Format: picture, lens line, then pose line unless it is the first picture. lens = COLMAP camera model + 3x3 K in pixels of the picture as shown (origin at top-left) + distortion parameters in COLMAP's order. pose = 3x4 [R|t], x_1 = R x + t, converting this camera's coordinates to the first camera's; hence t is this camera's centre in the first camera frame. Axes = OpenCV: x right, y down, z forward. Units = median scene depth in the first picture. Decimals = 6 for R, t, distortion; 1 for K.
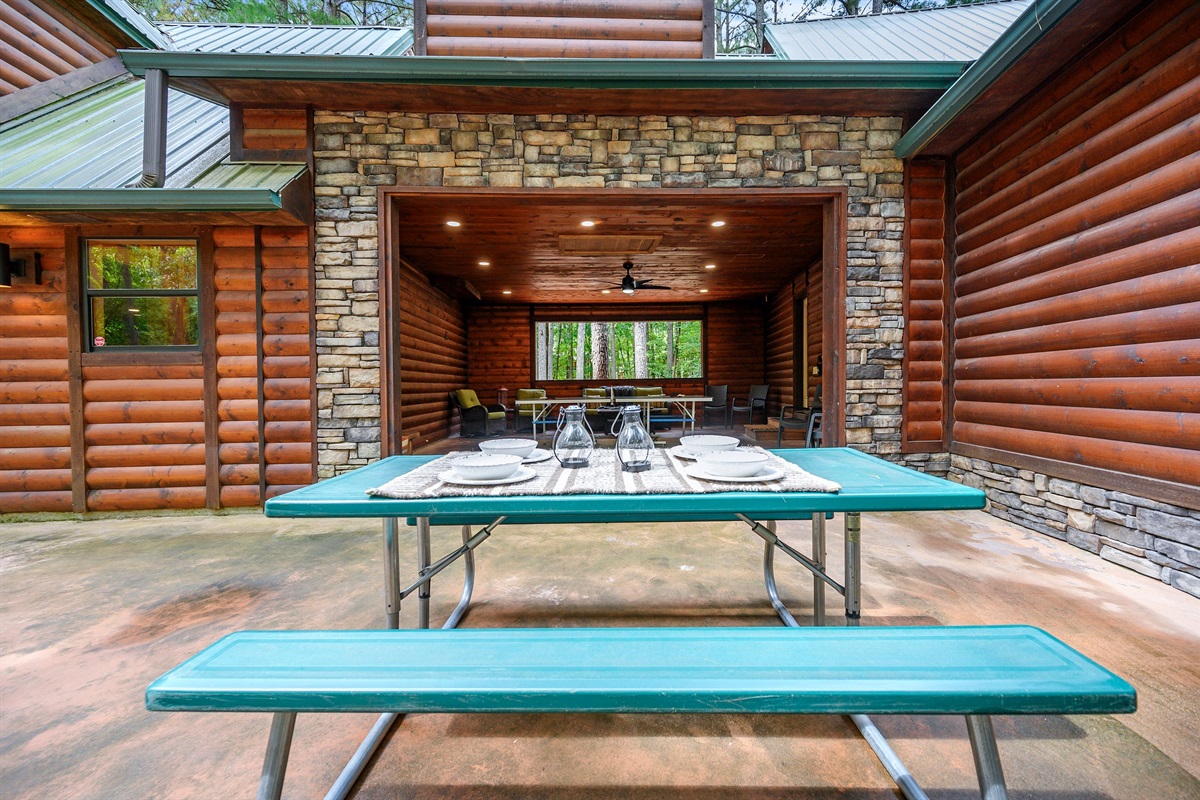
lens RADIAL K [[470.6, 0, 600.0], [0, 470.6, 400.0], [0, 0, 1]] dist [0.002415, 0.000336]
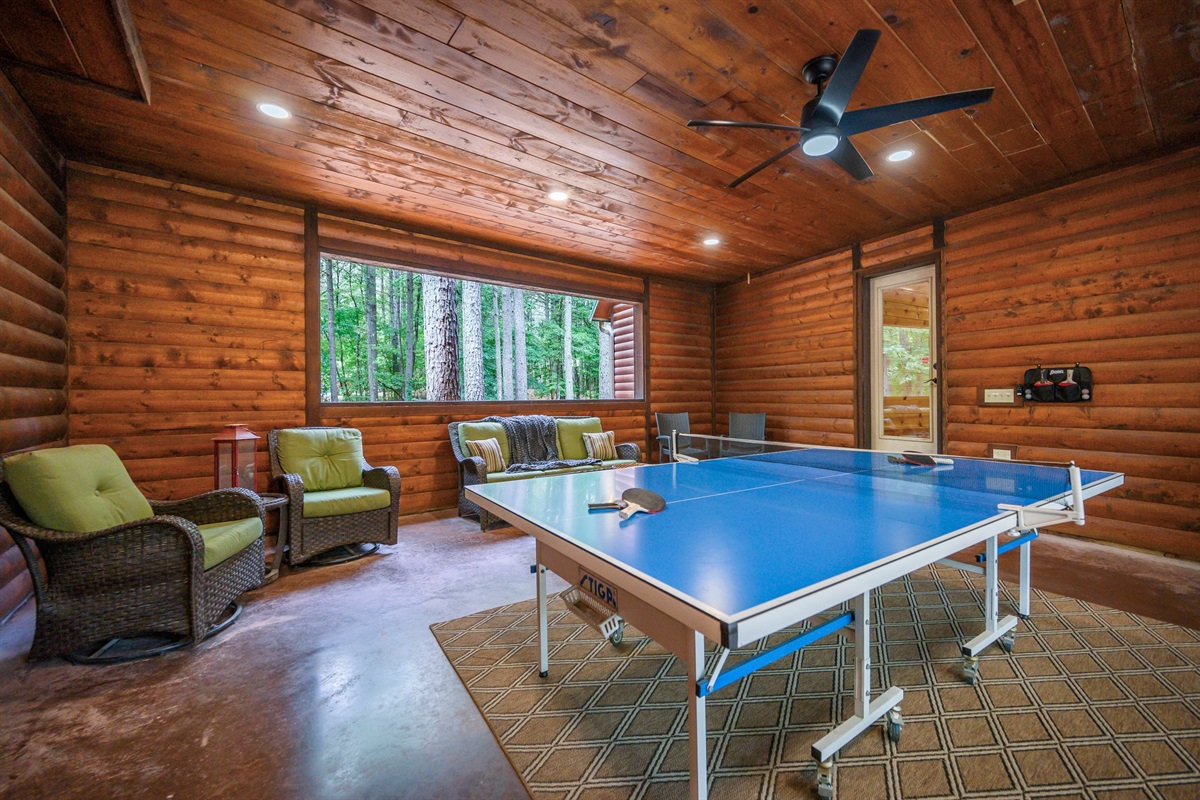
lens RADIAL K [[470.6, 0, 600.0], [0, 470.6, 400.0], [0, 0, 1]] dist [0.002415, 0.000336]
pose [[0.823623, 0.006247, 0.567103, -0.168597], [0.007312, 0.999739, -0.021632, -0.034523], [-0.567090, 0.021964, 0.823363, 0.552893]]
